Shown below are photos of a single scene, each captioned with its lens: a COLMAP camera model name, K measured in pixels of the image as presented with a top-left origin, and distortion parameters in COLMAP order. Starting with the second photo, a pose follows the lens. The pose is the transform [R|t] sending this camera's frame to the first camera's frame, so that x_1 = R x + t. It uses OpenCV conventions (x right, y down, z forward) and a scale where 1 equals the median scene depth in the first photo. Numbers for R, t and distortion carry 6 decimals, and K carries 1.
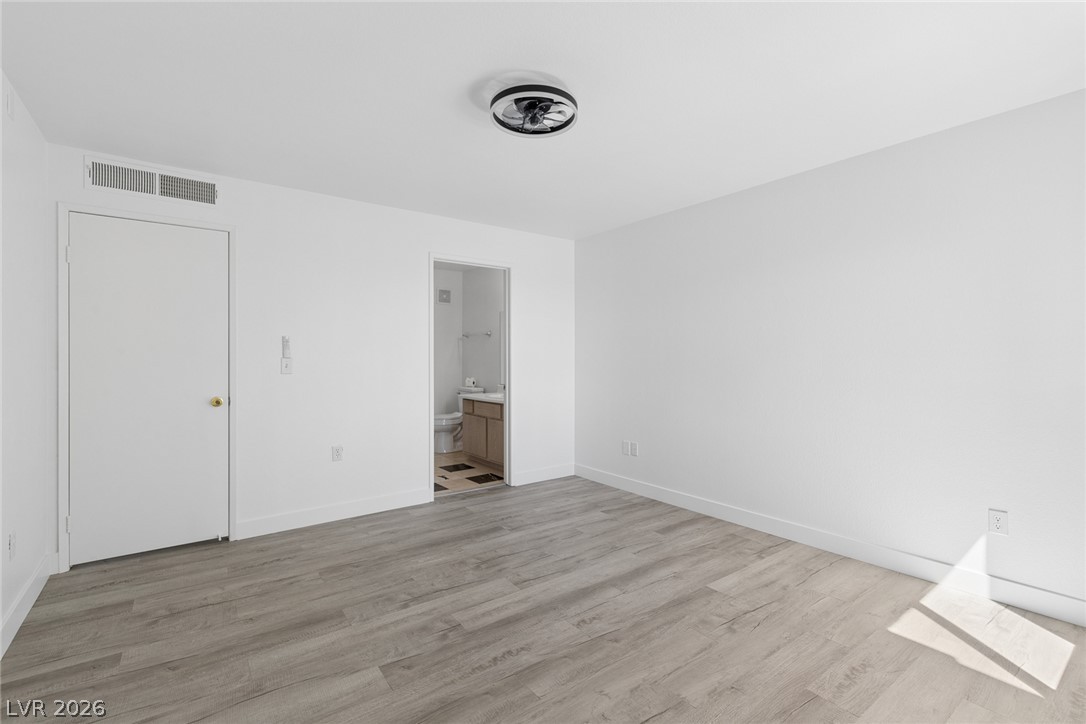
lens RADIAL K [[489.0, 0, 544.9], [0, 489.0, 358.2], [0, 0, 1]] dist [0.005351, 0.000093]
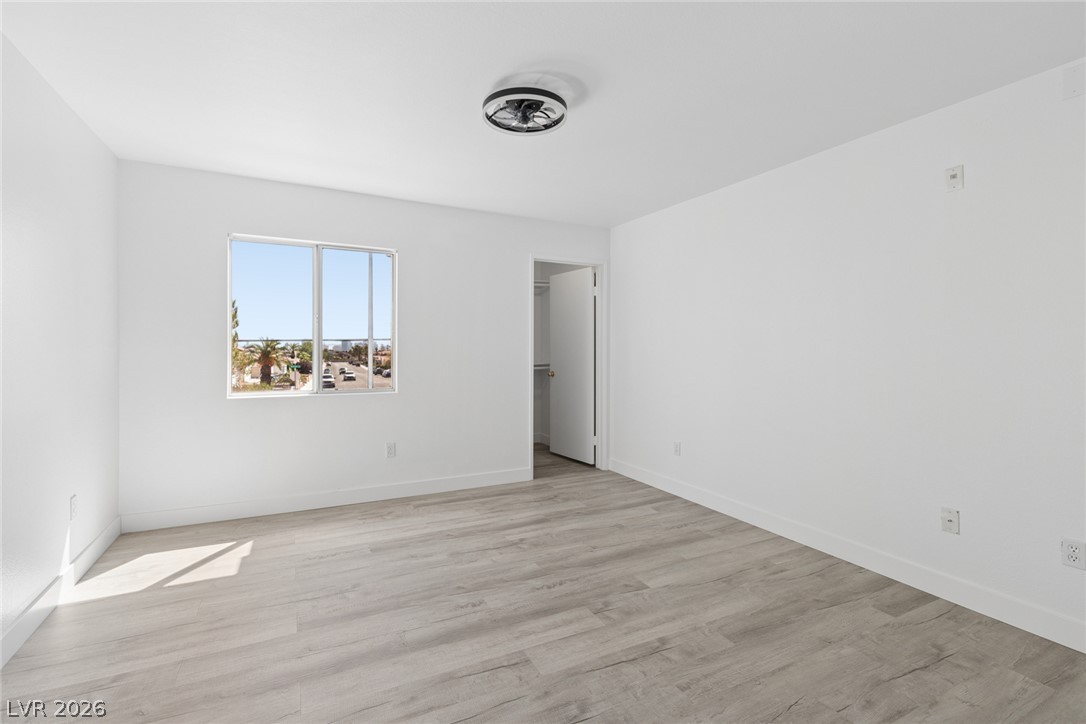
lens RADIAL K [[489.0, 0, 541.5], [0, 489.0, 357.6], [0, 0, 1]] dist [0.005351, 0.000093]
pose [[-0.985408, -0.007423, 0.170047, -0.229133], [-0.002999, 0.999651, 0.026259, -0.010749], [-0.170182, 0.025366, -0.985086, 1.952832]]
